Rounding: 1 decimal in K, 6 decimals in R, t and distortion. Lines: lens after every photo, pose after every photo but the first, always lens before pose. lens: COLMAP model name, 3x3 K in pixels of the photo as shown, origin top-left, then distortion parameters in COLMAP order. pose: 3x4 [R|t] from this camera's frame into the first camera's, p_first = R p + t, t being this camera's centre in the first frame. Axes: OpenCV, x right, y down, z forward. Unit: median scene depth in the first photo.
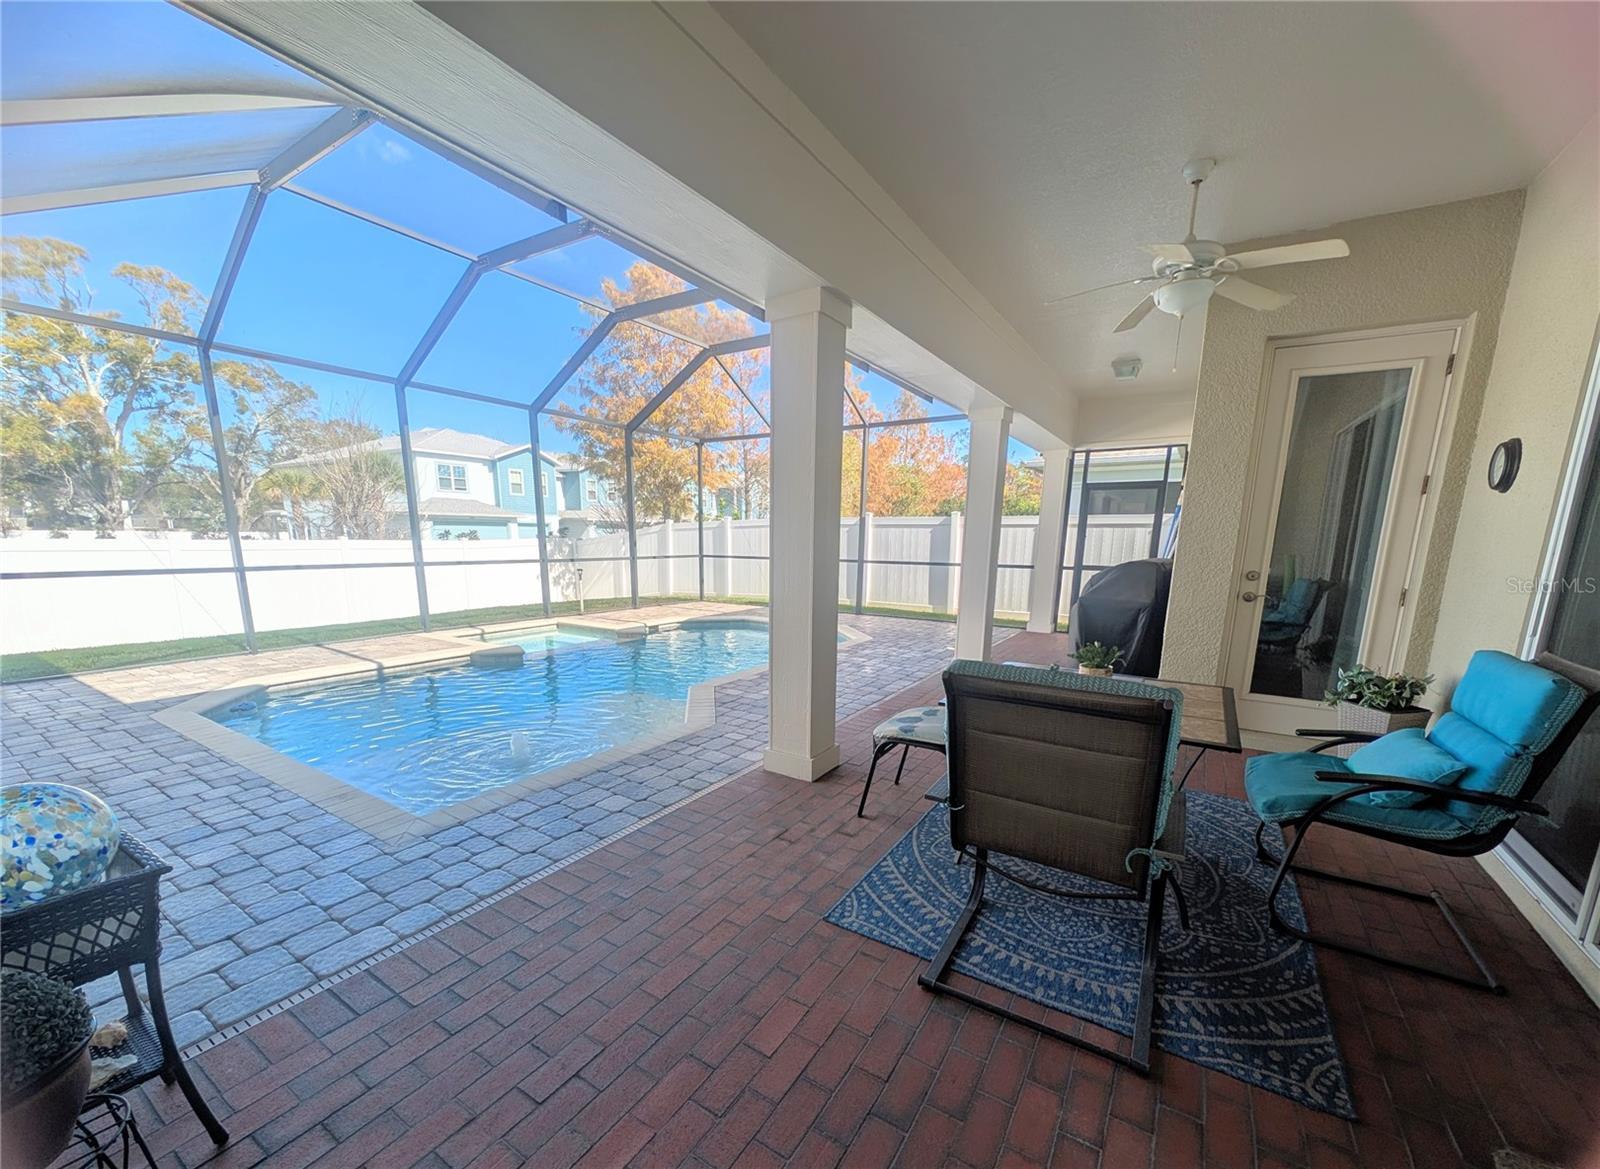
lens RADIAL K [[622.7, 0, 809.1], [0, 622.7, 582.3], [0, 0, 1]] dist [-0.000081, -0.000023]
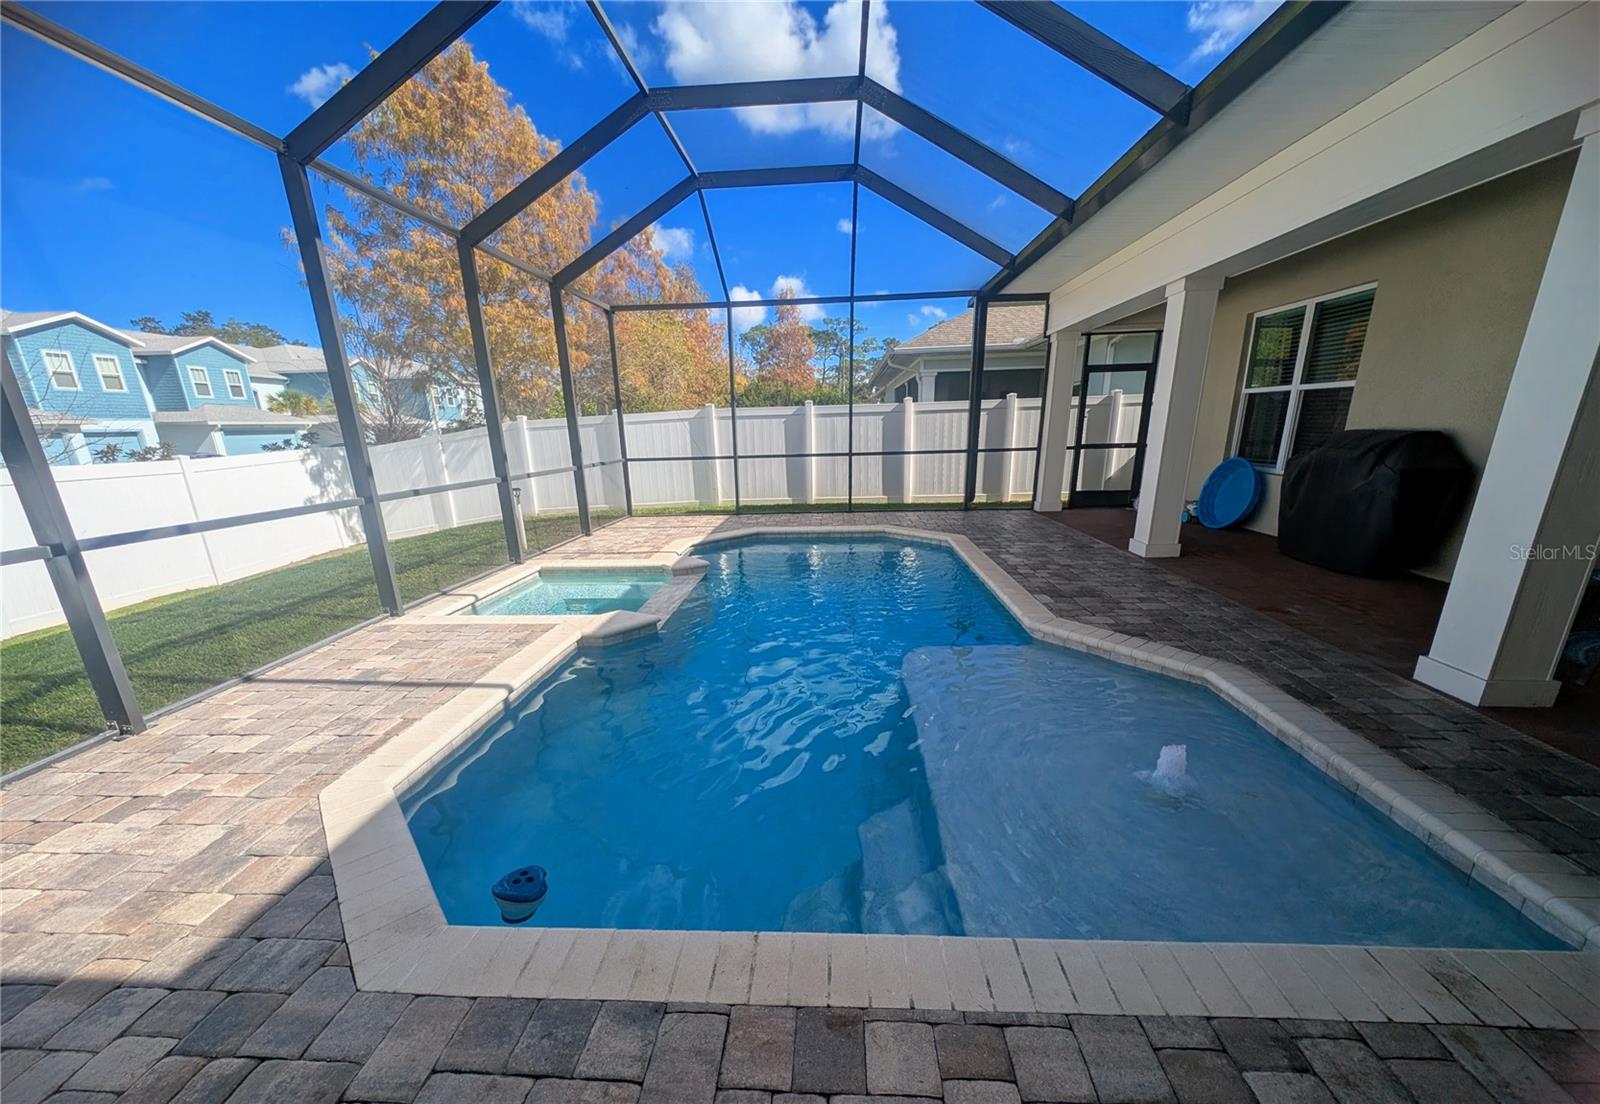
lens RADIAL K [[598.3, 0, 807.2], [0, 598.3, 541.5], [0, 0, 1]] dist [0.000445, -0.000304]
pose [[0.884551, -0.119896, 0.450771, -0.327018], [0.069636, 0.989514, 0.126543, -0.018799], [-0.461216, -0.080544, 0.883625, 0.212469]]
